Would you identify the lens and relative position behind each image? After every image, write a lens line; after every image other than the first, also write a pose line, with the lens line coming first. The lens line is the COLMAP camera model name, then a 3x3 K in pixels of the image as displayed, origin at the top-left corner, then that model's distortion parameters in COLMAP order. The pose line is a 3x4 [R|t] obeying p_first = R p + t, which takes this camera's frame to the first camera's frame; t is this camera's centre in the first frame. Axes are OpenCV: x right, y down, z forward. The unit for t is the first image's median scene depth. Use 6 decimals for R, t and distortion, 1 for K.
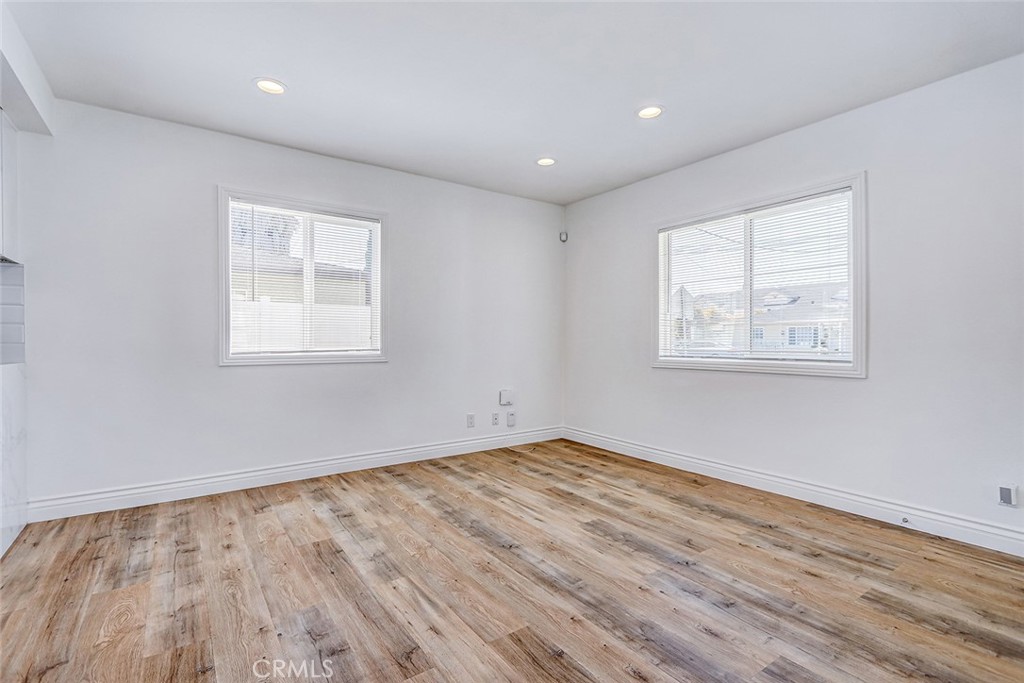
lens RADIAL K [[469.6, 0, 506.7], [0, 469.6, 343.3], [0, 0, 1]] dist [0.005318, -0.003195]
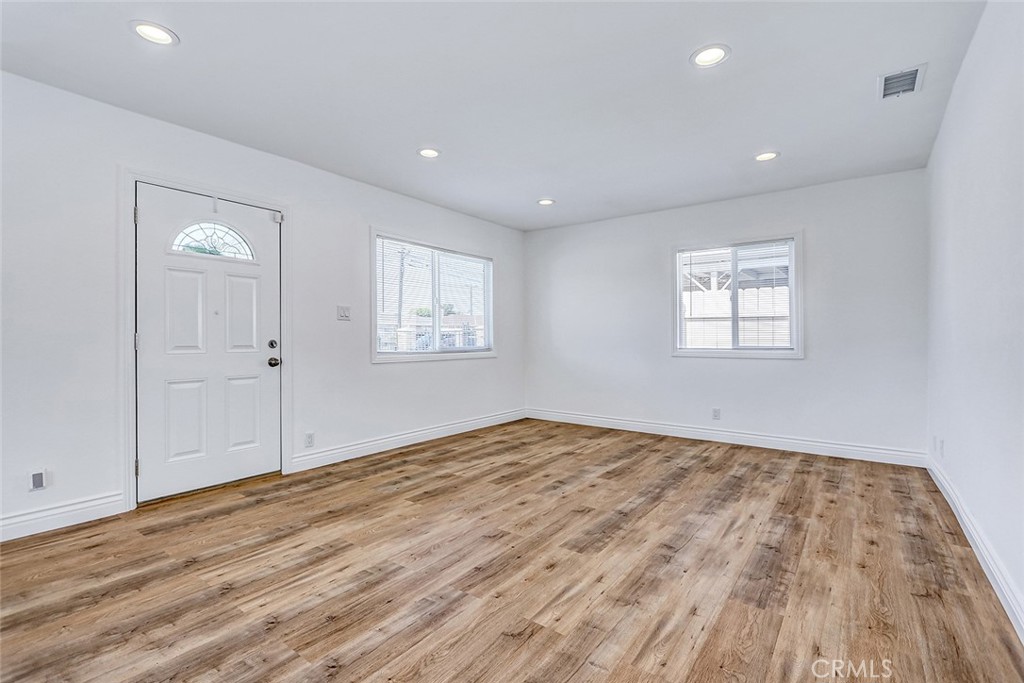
lens RADIAL K [[469.6, 0, 499.7], [0, 469.6, 350.5], [0, 0, 1]] dist [0.005318, -0.003195]
pose [[-0.303848, -0.021303, 0.952482, -0.298349], [0.006140, 0.999685, 0.024317, 0.005425], [-0.952701, 0.013237, -0.303622, 0.331364]]
